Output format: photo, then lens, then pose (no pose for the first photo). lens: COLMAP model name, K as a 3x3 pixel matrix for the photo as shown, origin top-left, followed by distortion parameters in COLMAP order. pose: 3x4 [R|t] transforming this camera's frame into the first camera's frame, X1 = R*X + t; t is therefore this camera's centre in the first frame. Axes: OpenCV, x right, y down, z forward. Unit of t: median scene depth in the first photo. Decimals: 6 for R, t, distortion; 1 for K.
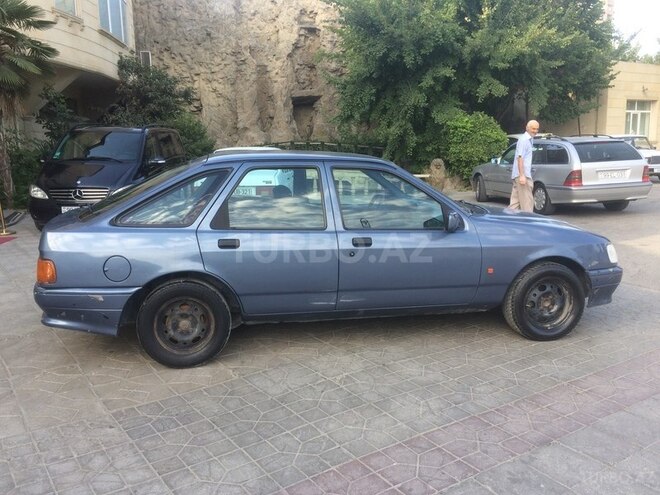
lens RADIAL K [[600.9, 0, 329.9], [0, 600.9, 250.2], [0, 0, 1]] dist [0.038167, 0.000000]
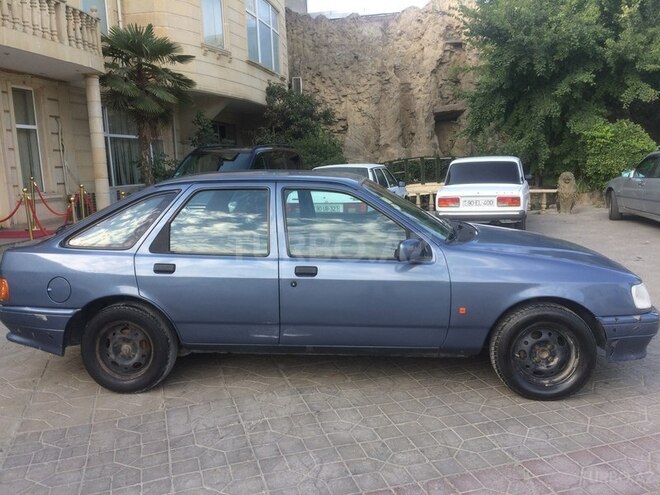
lens RADIAL K [[574.1, 0, 331.2], [0, 574.1, 247.2], [0, 0, 1]] dist [0.066056, -0.087618]
pose [[0.954904, 0.025737, -0.295798, 0.313204], [-0.032550, 0.999306, -0.018129, -0.032081], [0.295126, 0.026940, 0.955078, 0.170054]]
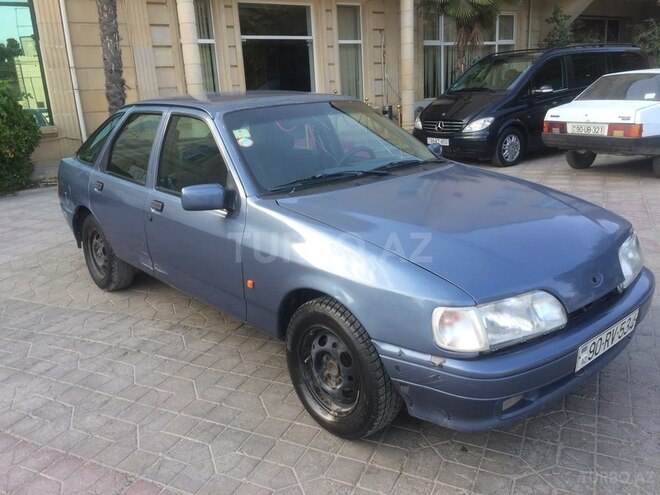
lens RADIAL K [[574.1, 0, 327.3], [0, 574.1, 248.0], [0, 0, 1]] dist [0.066056, -0.087618]
pose [[0.487576, 0.221346, -0.844557, 0.783176], [-0.109089, 0.975194, 0.192605, -0.123545], [0.866239, -0.001777, 0.499627, 0.730573]]
